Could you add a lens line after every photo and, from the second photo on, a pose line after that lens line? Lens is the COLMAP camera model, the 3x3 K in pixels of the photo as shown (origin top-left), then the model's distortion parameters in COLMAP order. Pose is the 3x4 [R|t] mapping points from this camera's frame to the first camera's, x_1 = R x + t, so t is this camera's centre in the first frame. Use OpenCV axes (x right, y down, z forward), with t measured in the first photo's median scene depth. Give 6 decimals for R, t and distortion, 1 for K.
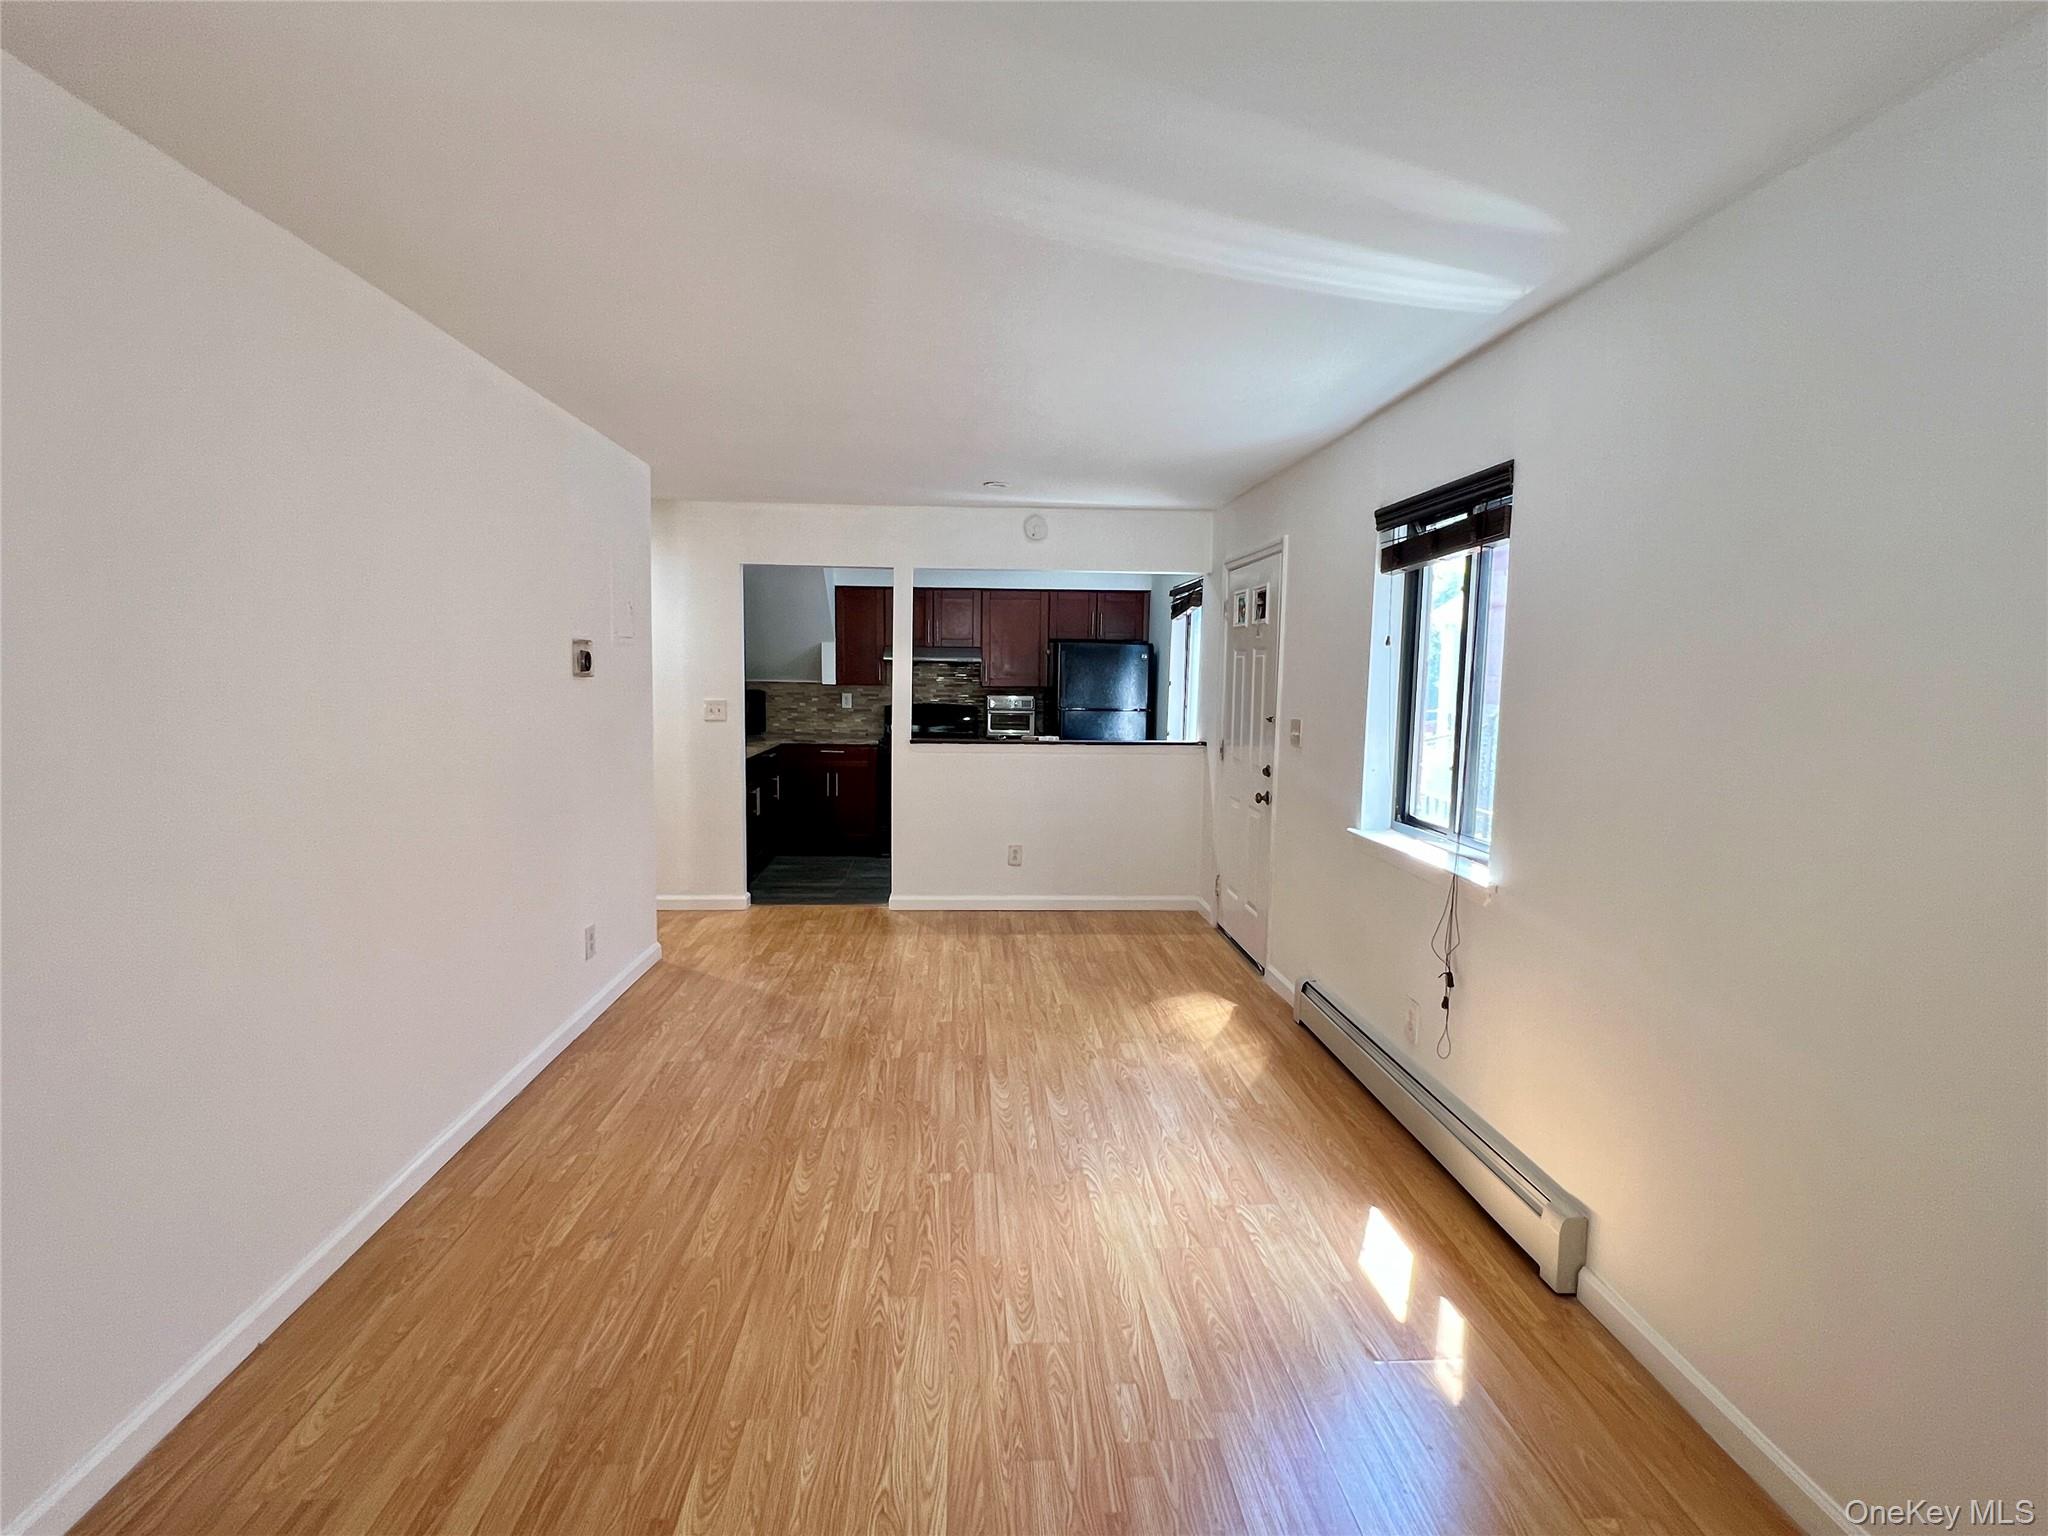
lens RADIAL K [[976.4, 0, 1033.3], [0, 976.4, 767.7], [0, 0, 1]] dist [0.004803, 0.000367]
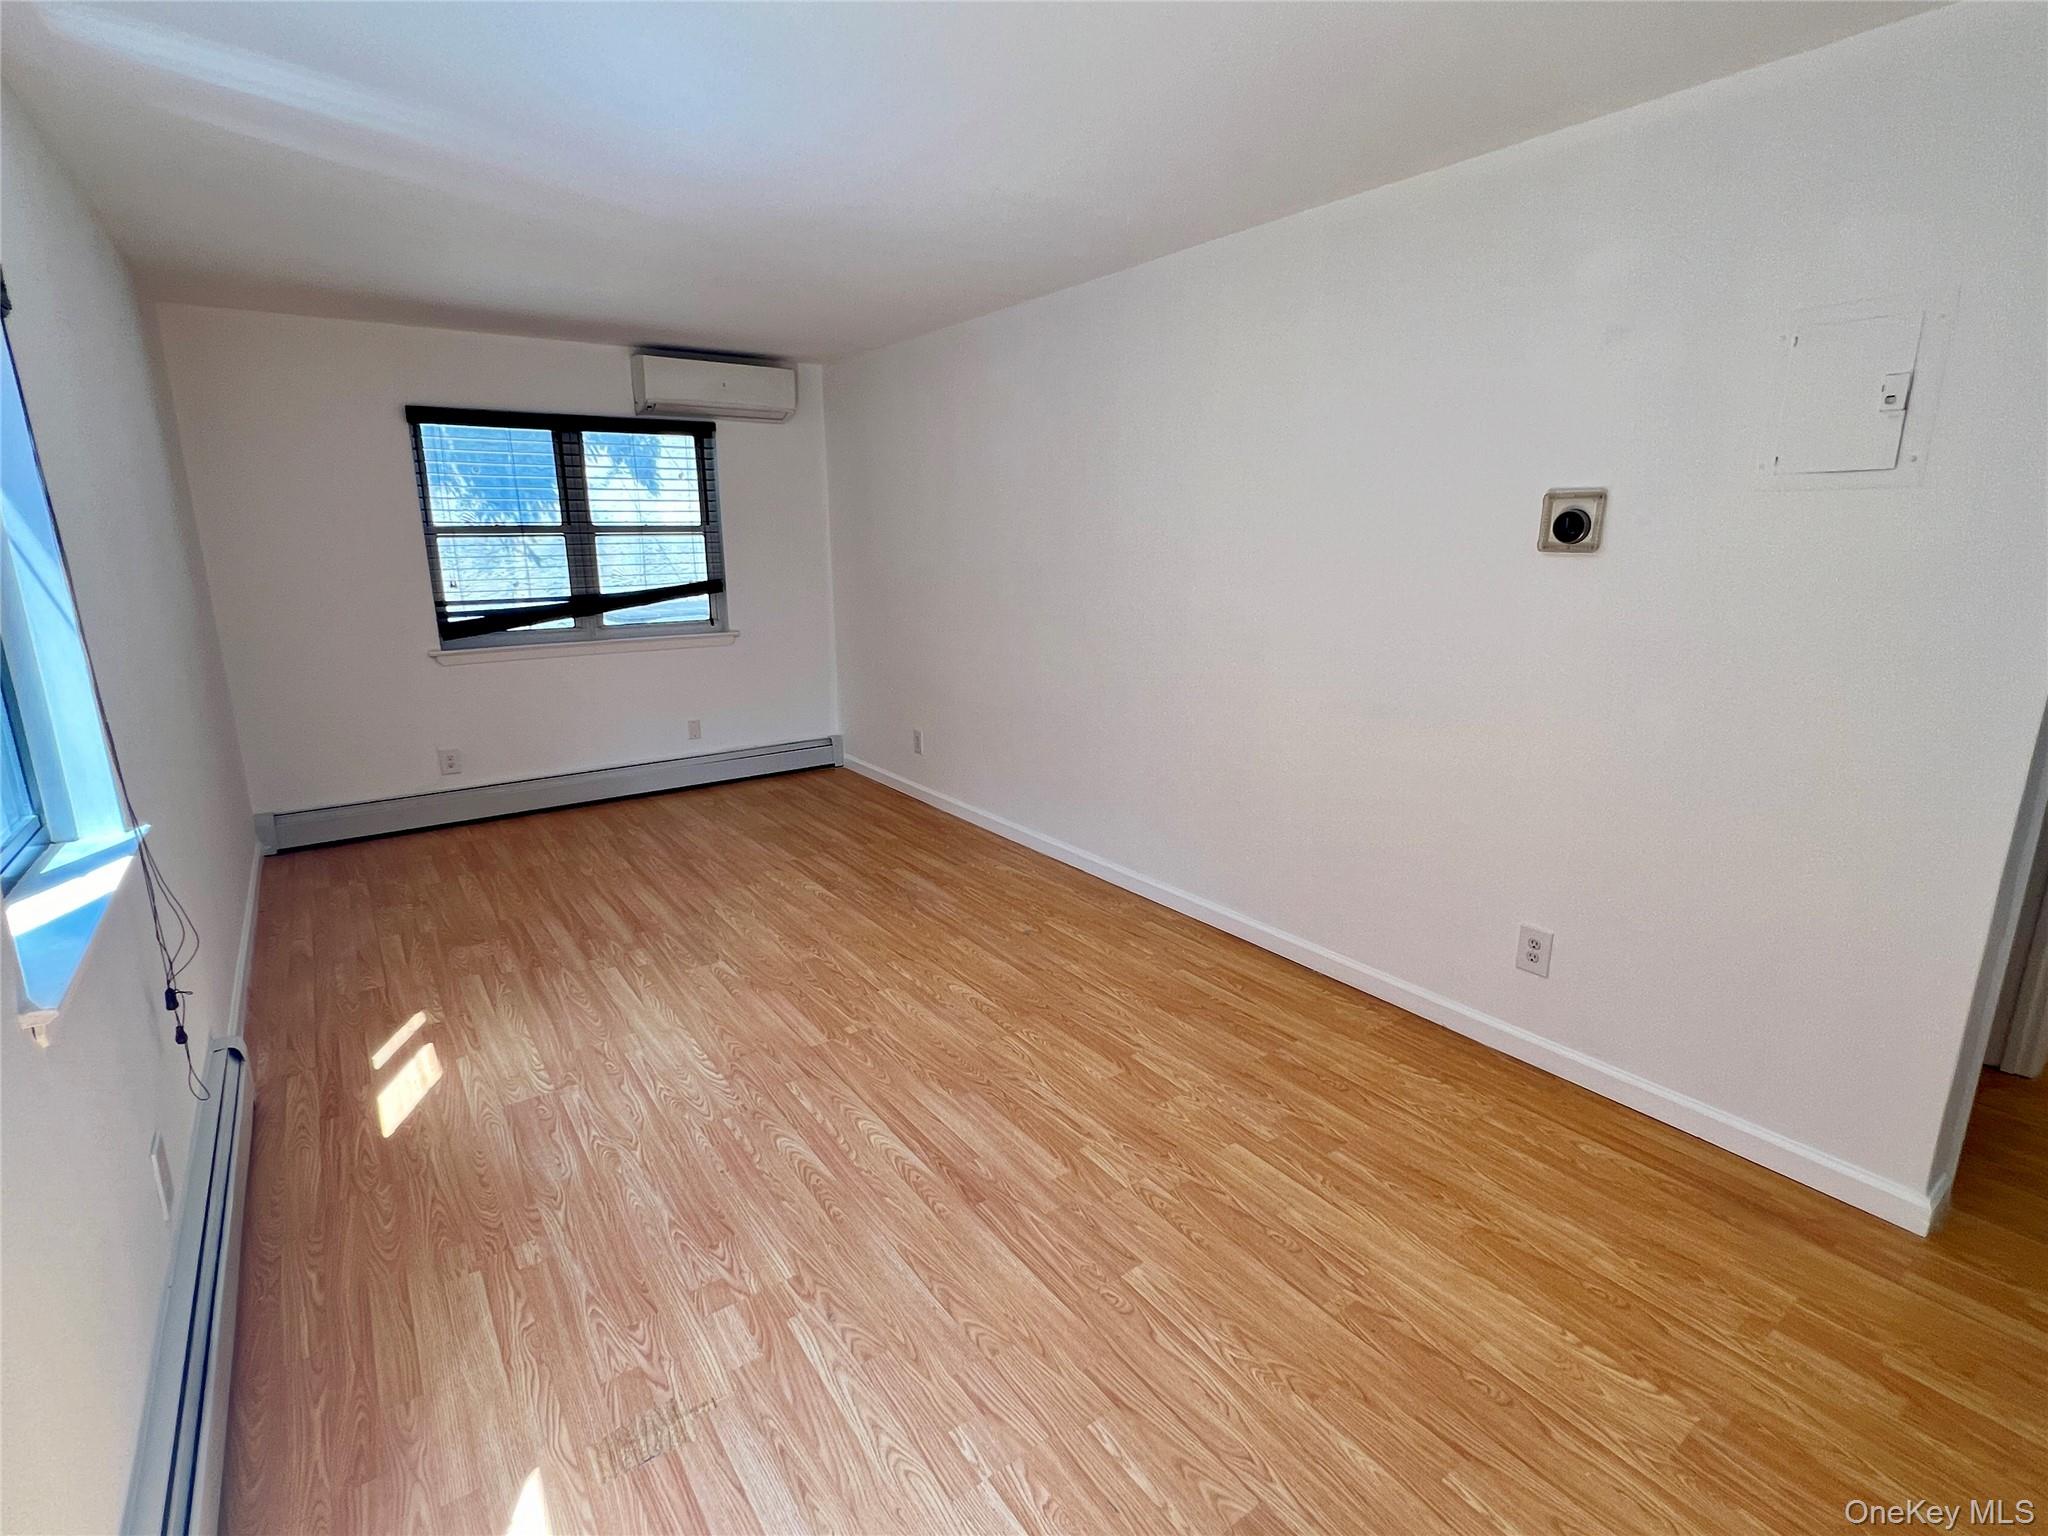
lens RADIAL K [[976.4, 0, 984.2], [0, 976.4, 761.8], [0, 0, 1]] dist [0.004803, 0.000367]
pose [[-0.868199, 0.104604, -0.485066, 0.262656], [-0.058980, 0.948845, 0.310184, -0.182290], [0.492699, 0.297910, -0.817617, 1.841855]]
